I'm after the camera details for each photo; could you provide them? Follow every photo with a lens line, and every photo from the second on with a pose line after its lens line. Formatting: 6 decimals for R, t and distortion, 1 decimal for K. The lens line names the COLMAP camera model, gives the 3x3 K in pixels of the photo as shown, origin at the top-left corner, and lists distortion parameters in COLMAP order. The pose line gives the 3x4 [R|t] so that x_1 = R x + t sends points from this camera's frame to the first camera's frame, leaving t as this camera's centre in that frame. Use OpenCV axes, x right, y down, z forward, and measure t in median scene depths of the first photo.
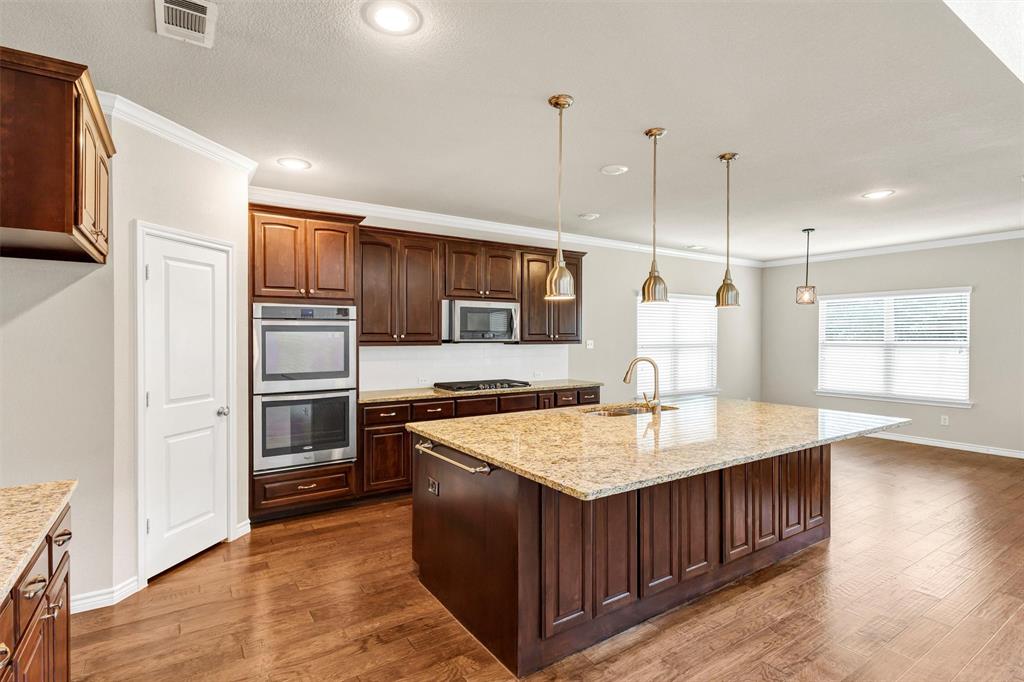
lens RADIAL K [[493.2, 0, 516.2], [0, 493.2, 339.2], [0, 0, 1]] dist [-0.004212, 0.001081]
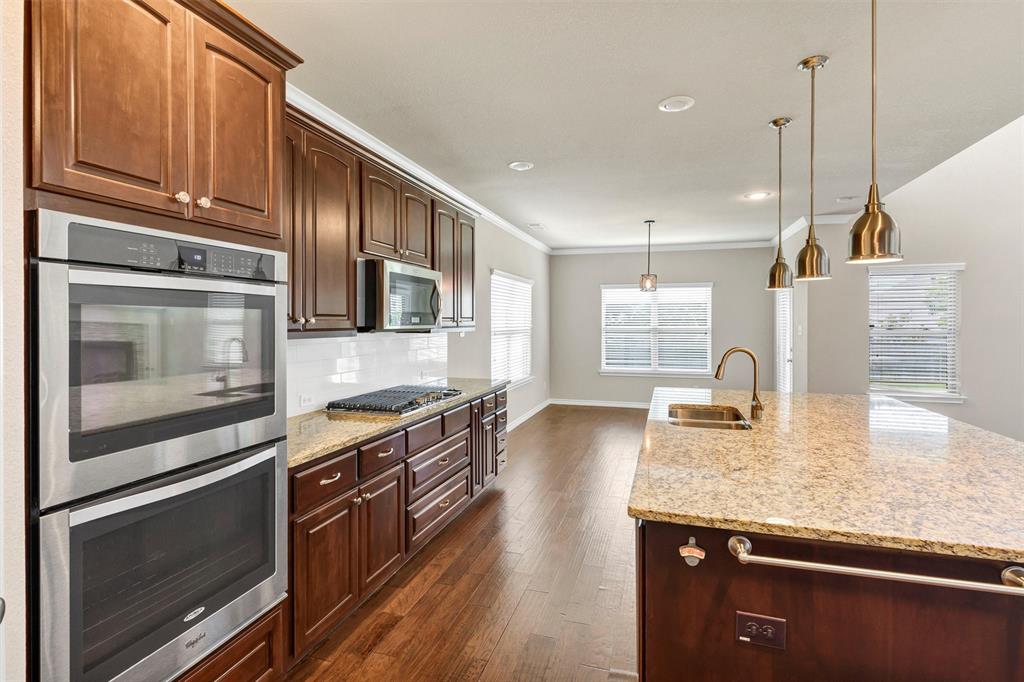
lens RADIAL K [[493.2, 0, 511.2], [0, 493.2, 324.9], [0, 0, 1]] dist [-0.004212, 0.001081]
pose [[0.770704, -0.003112, 0.637186, -0.454095], [0.002862, 0.999995, 0.001423, -0.001704], [-0.637187, 0.000727, 0.770709, 0.528063]]
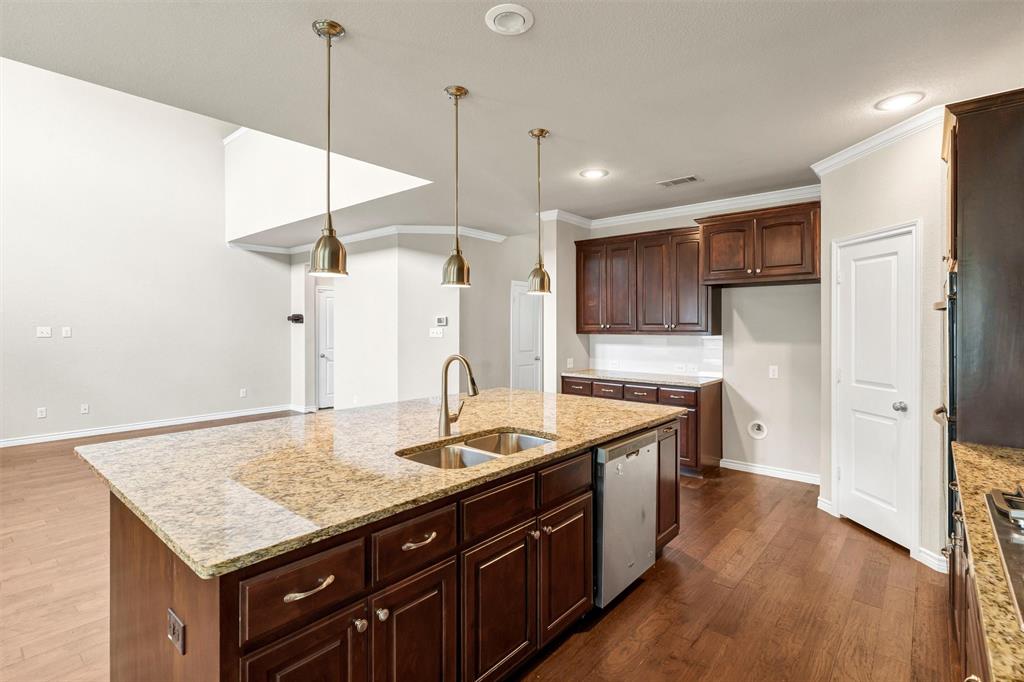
lens RADIAL K [[493.2, 0, 516.2], [0, 493.2, 332.7], [0, 0, 1]] dist [-0.004212, 0.001081]
pose [[-0.962151, 0.000598, -0.272517, 0.300919], [-0.003280, 0.999900, 0.013774, -0.003279], [0.272498, 0.014147, -0.962052, 1.418017]]
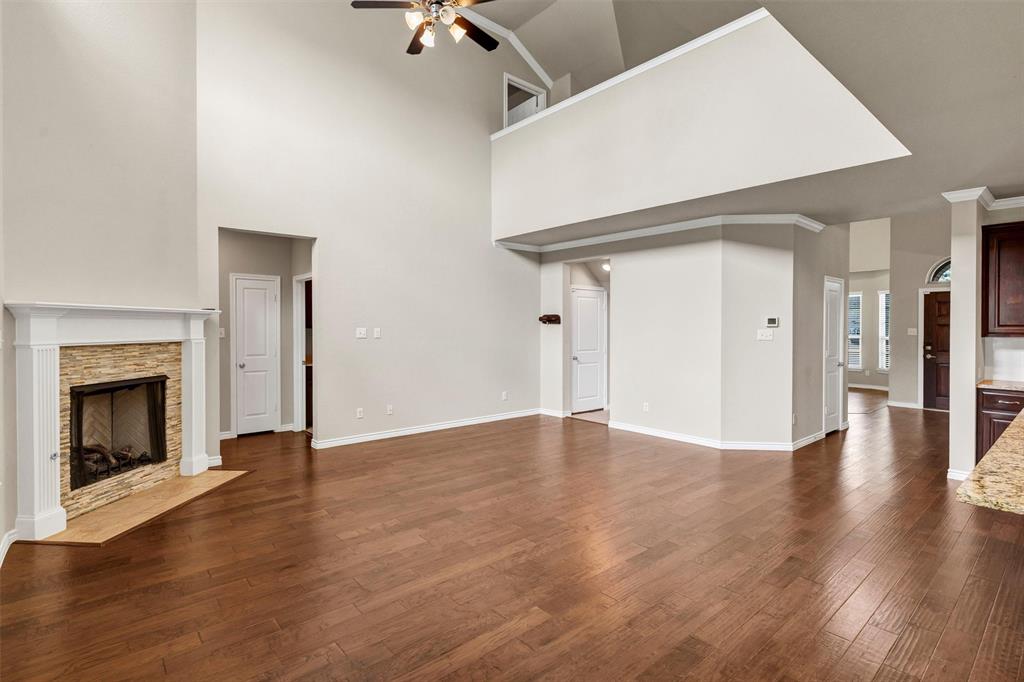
lens RADIAL K [[493.2, 0, 507.4], [0, 493.2, 332.8], [0, 0, 1]] dist [-0.004212, 0.001081]
pose [[-0.993151, -0.002283, -0.116813, 1.016182], [-0.003927, 0.999896, 0.013846, -0.003084], [0.116769, 0.014210, -0.993057, 1.135171]]
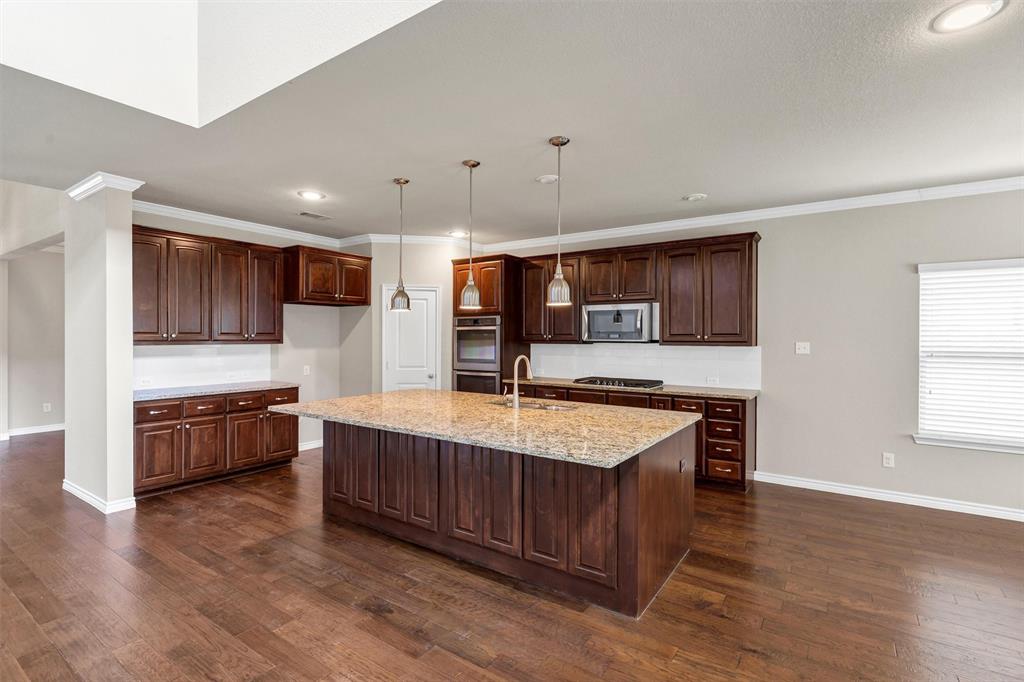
lens RADIAL K [[493.2, 0, 512.9], [0, 493.2, 337.7], [0, 0, 1]] dist [-0.004212, 0.001081]
pose [[0.377718, 0.007014, -0.925894, 1.058563], [-0.006795, 0.999965, 0.004804, -0.009242], [0.925896, 0.004477, 0.377752, 0.480294]]
